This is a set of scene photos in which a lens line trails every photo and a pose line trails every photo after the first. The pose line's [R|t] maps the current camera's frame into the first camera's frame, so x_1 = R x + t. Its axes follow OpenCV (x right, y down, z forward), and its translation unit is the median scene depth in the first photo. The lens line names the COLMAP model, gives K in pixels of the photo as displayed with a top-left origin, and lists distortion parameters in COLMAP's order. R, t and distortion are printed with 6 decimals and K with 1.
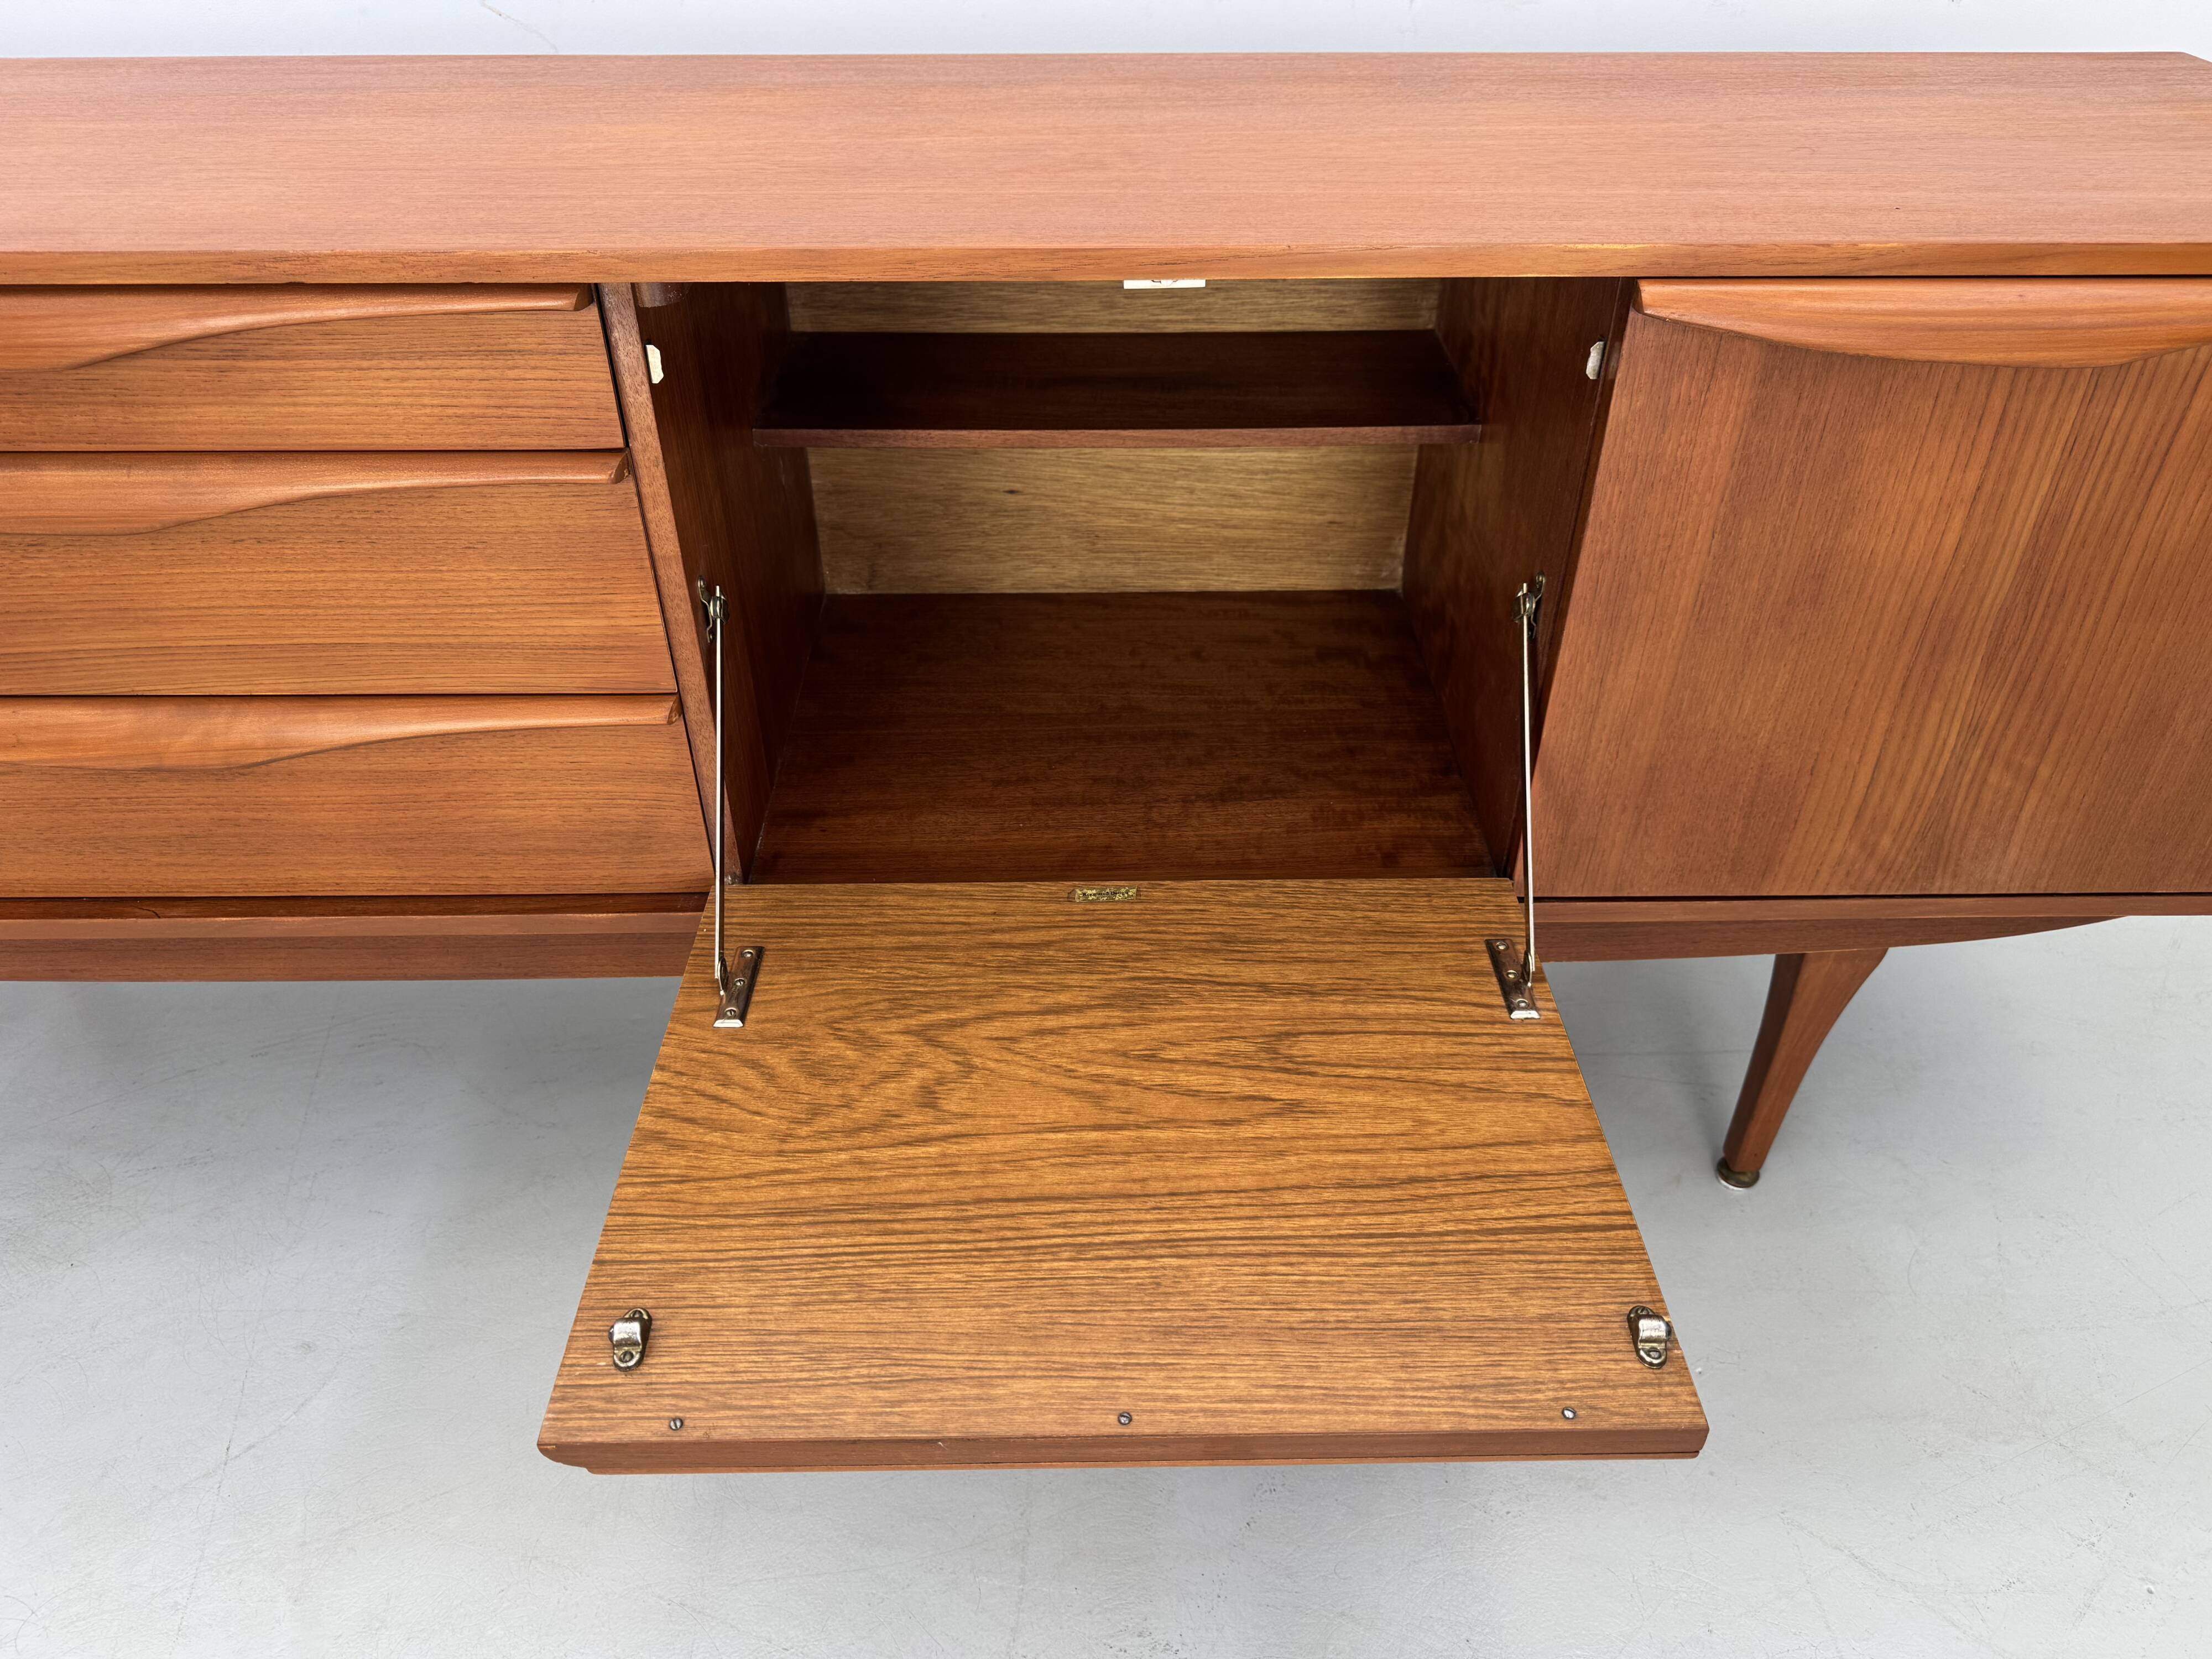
lens RADIAL K [[1582.6, 0, 1114.7], [0, 1582.6, 841.6], [0, 0, 1]] dist [0.054785, -0.069494]
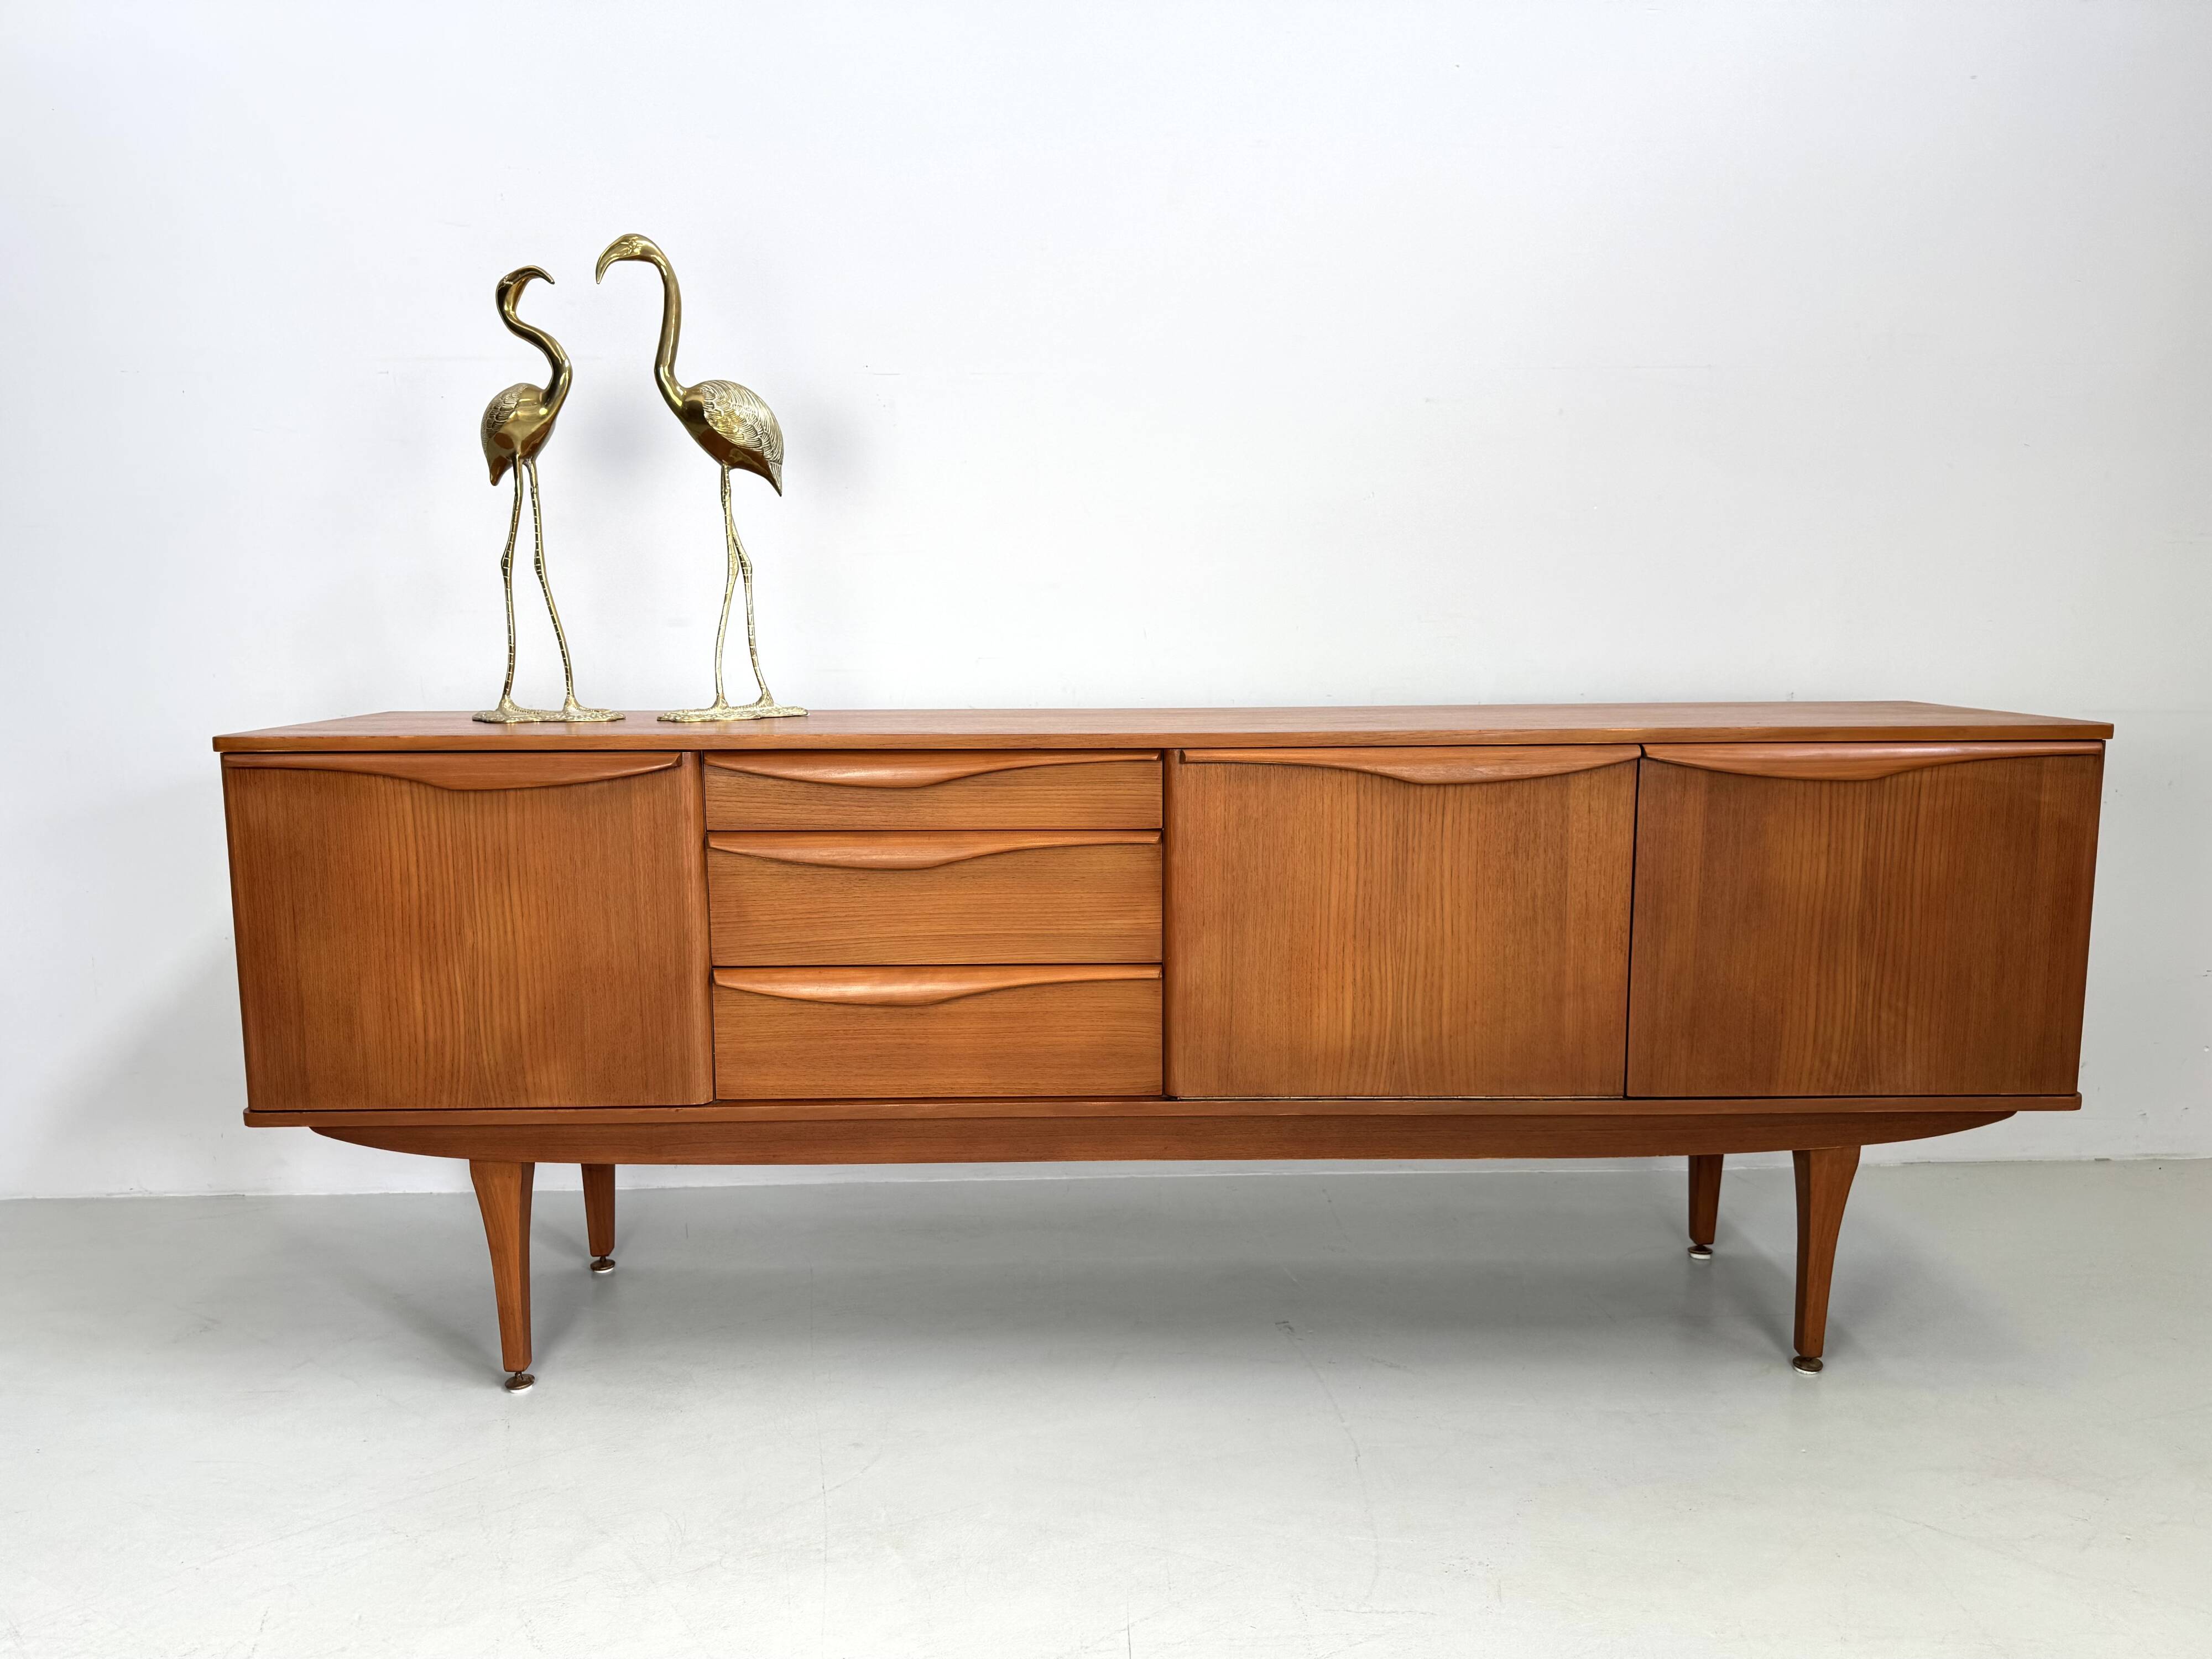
lens RADIAL K [[1553.9, 0, 1094.9], [0, 1553.9, 829.6], [0, 0, 1]] dist [0.092457, -0.144022]
pose [[0.999908, -0.005864, -0.012209, -0.322580], [-0.000800, 0.874267, -0.485445, 0.646413], [0.013520, 0.485411, 0.874182, -0.677915]]
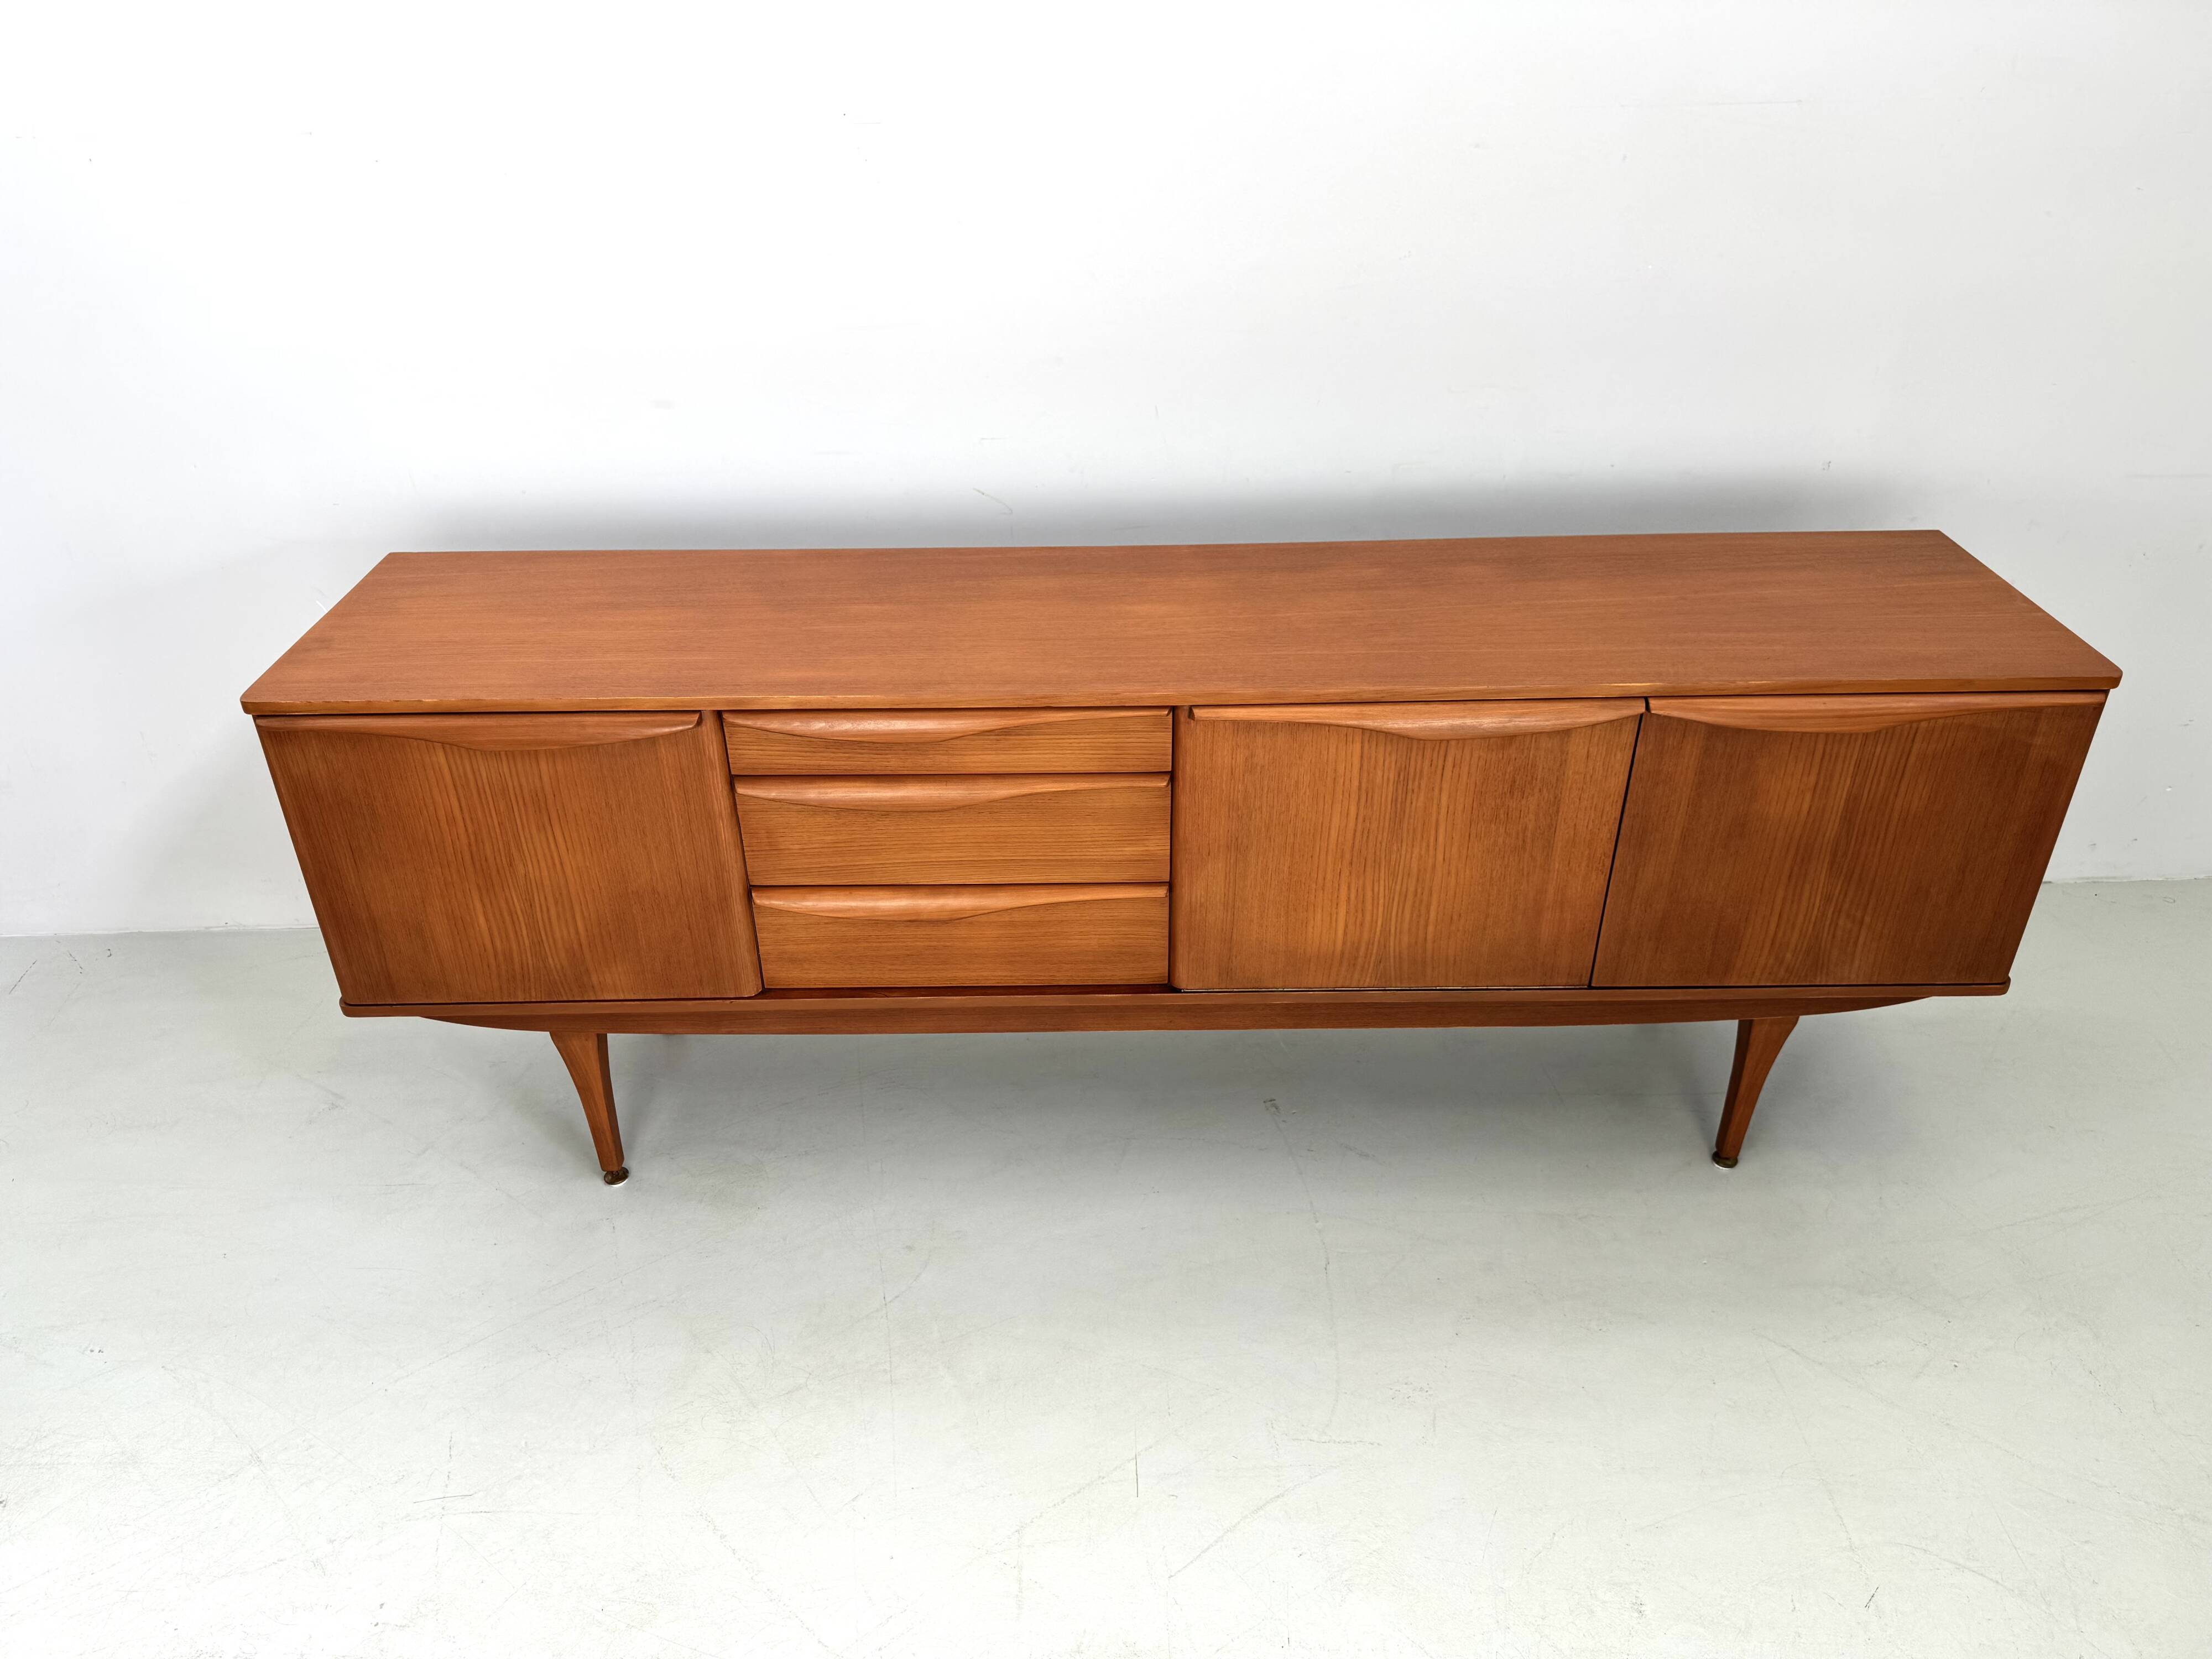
lens RADIAL K [[1553.9, 0, 1086.1], [0, 1553.9, 831.7], [0, 0, 1]] dist [0.092457, -0.144022]
pose [[0.999676, -0.005256, -0.024908, -0.322282], [0.002687, 0.994772, -0.102086, 0.043216], [0.025314, 0.101986, 0.994464, -0.945803]]
